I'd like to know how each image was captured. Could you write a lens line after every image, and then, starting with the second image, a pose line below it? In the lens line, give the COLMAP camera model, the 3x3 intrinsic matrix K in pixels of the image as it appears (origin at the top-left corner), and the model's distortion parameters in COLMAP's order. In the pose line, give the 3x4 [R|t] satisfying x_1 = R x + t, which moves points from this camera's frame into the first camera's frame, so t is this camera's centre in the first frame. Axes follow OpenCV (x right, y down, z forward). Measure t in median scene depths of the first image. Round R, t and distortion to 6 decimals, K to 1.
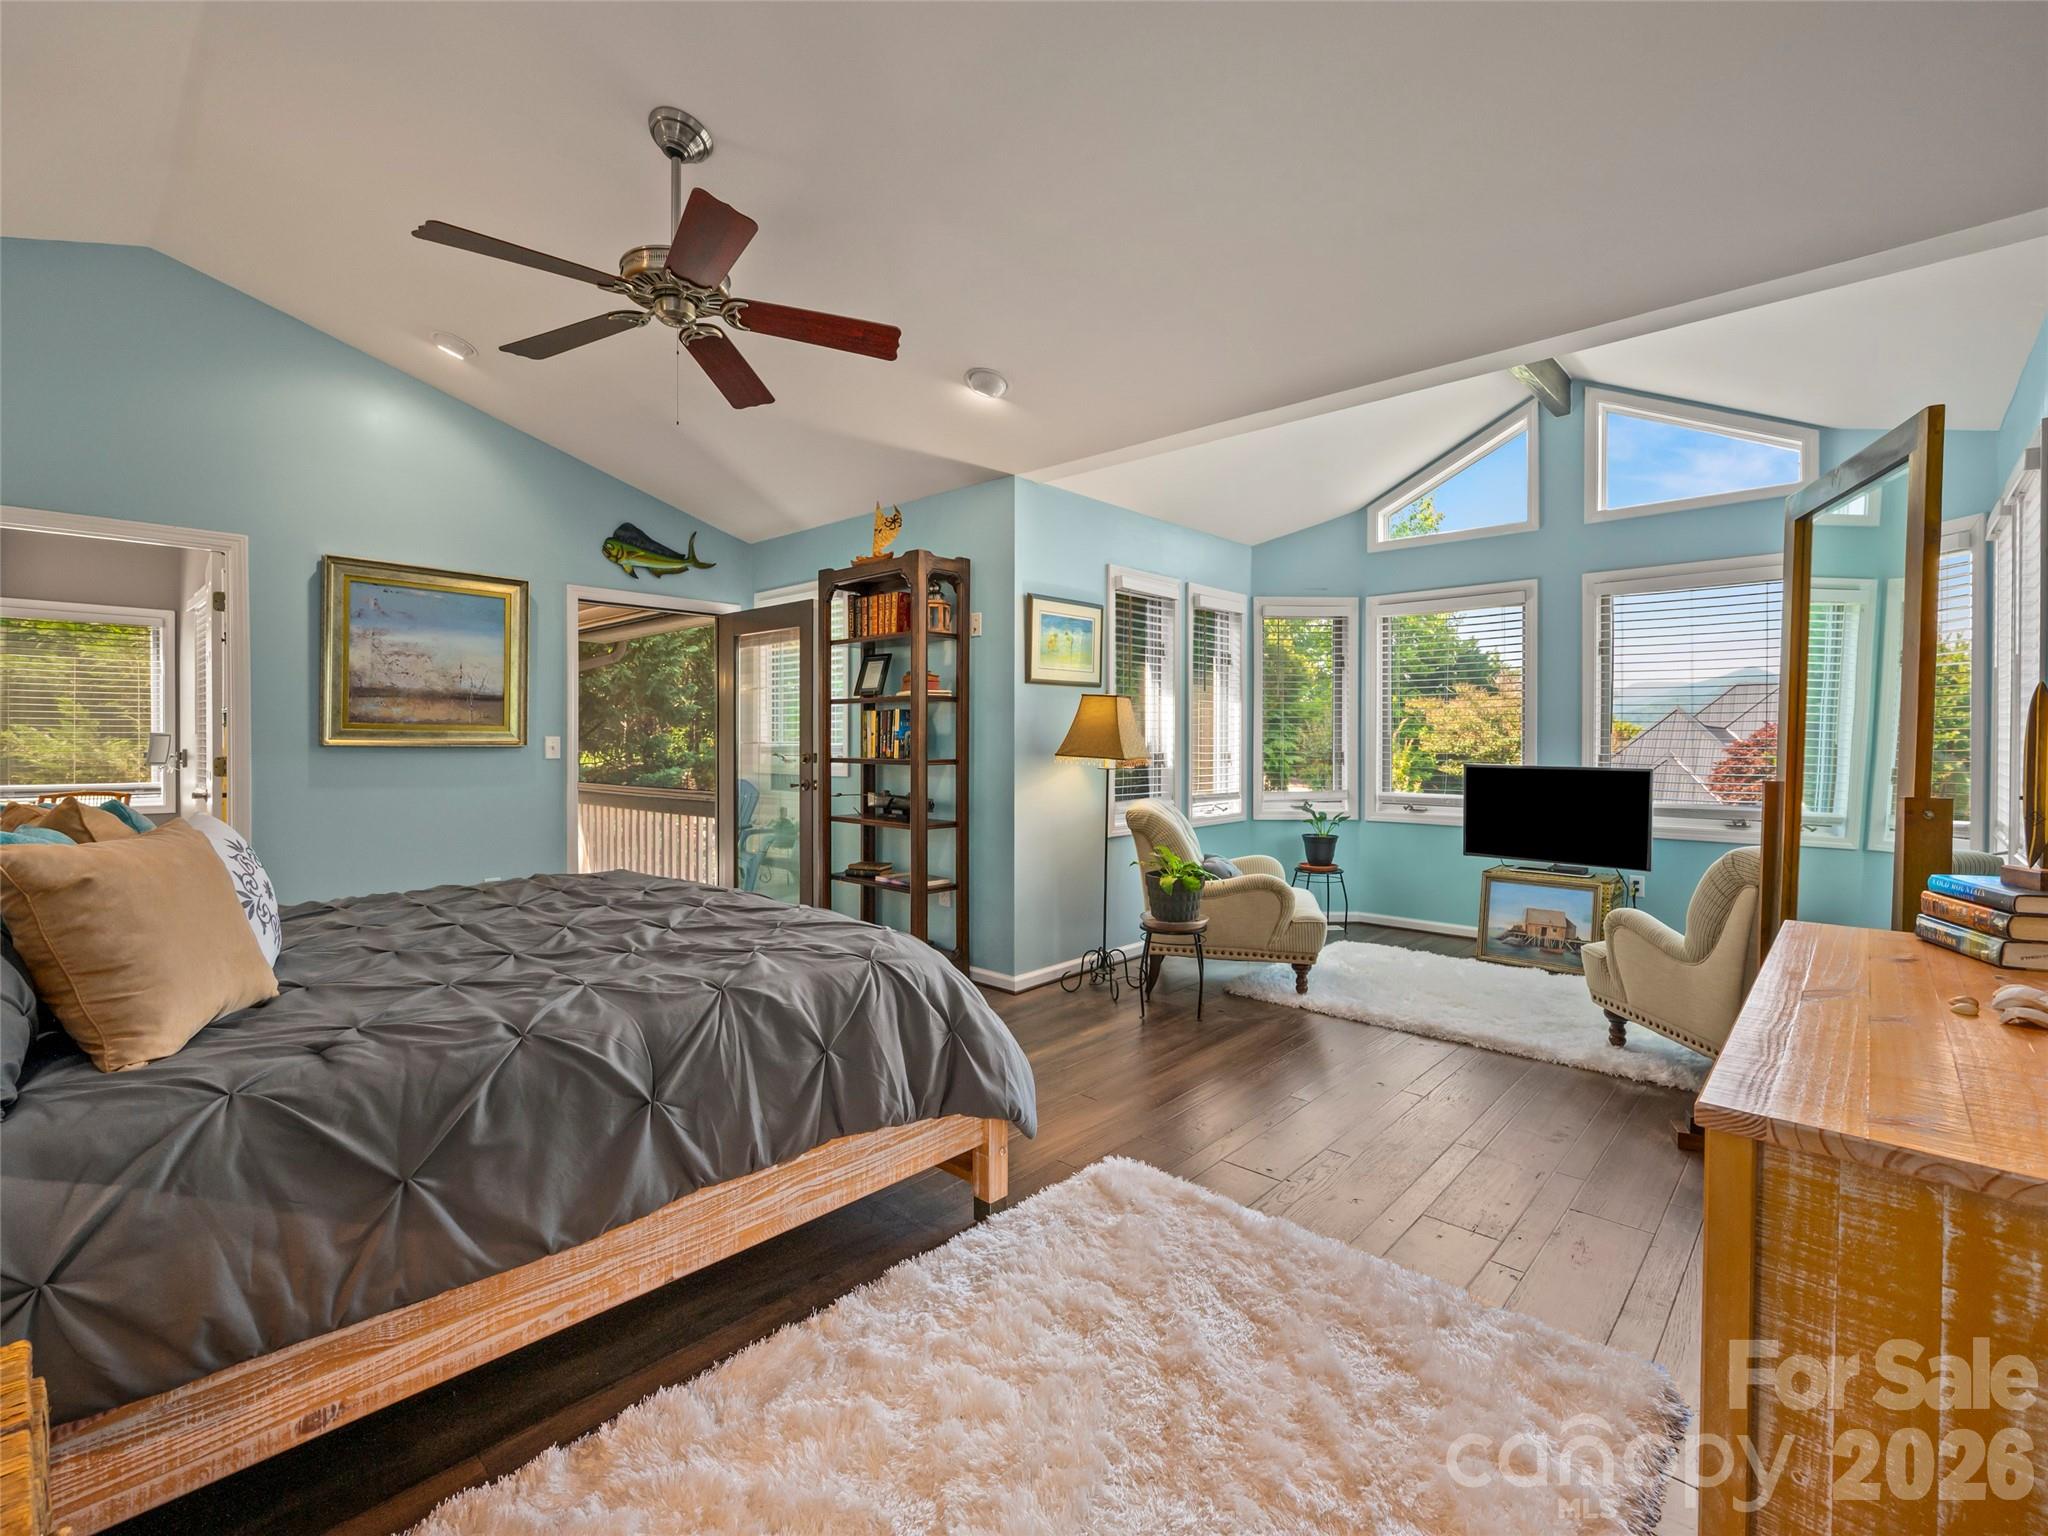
lens RADIAL K [[903.2, 0, 1035.3], [0, 903.2, 757.6], [0, 0, 1]] dist [0.000200, 0.000065]
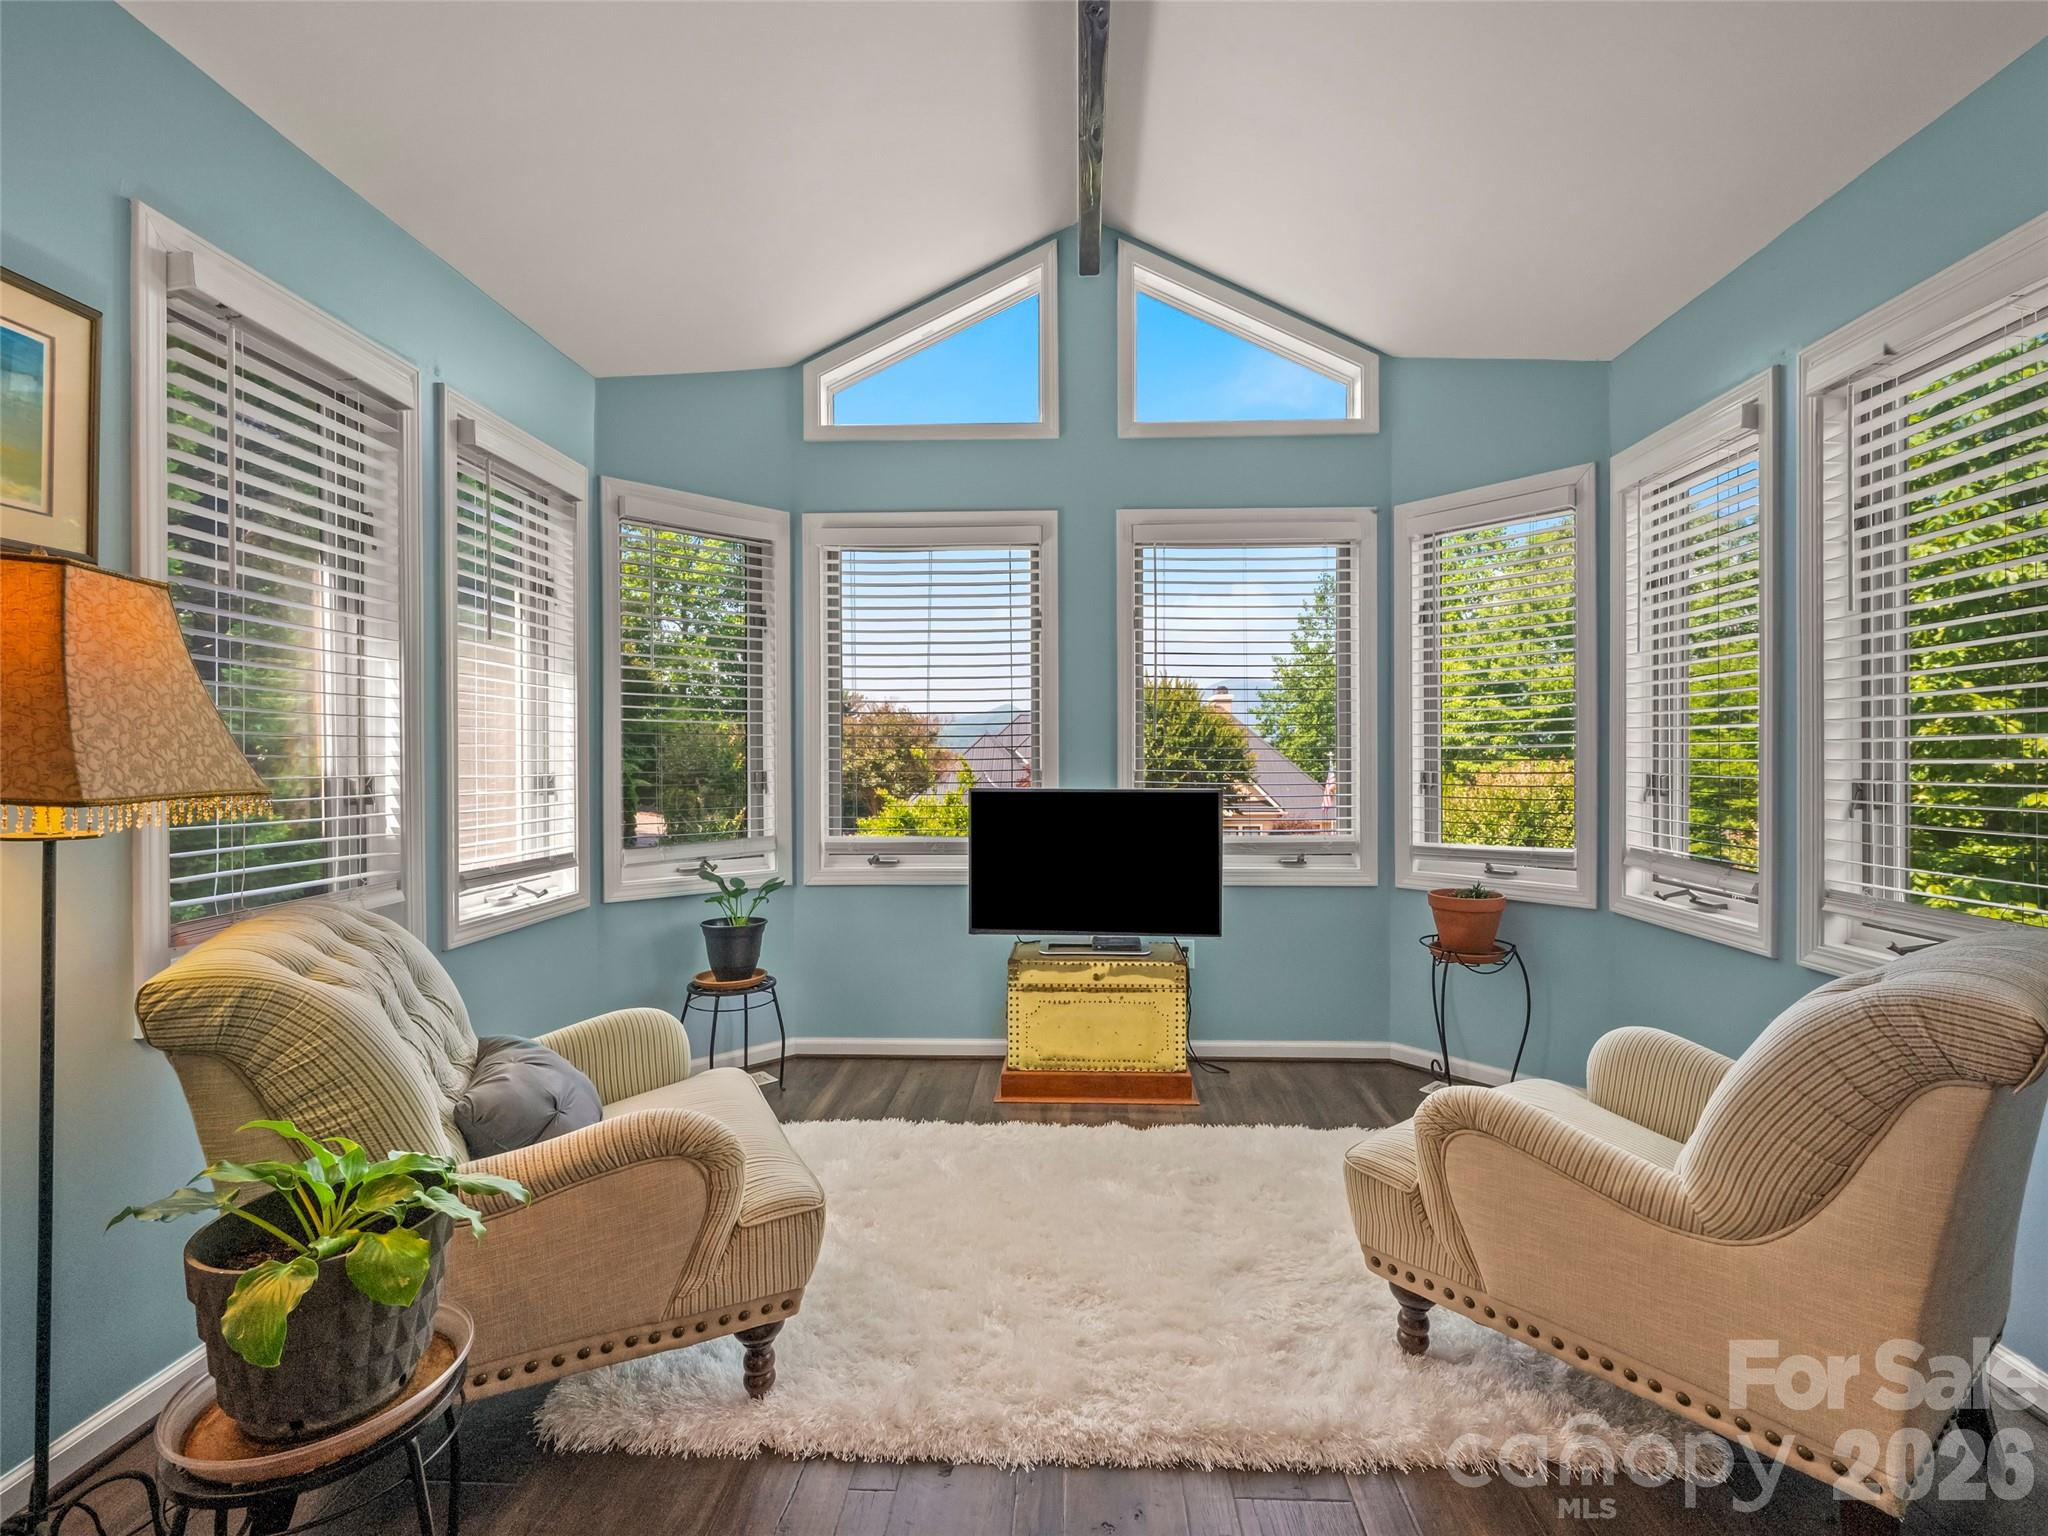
lens RADIAL K [[903.2, 0, 1035.3], [0, 903.2, 757.6], [0, 0, 1]] dist [0.000200, 0.000065]
pose [[0.764953, -0.000945, 0.644085, 0.109305], [0.015761, 0.999727, -0.017252, -0.002181], [-0.643893, 0.023349, 0.764759, 0.498193]]
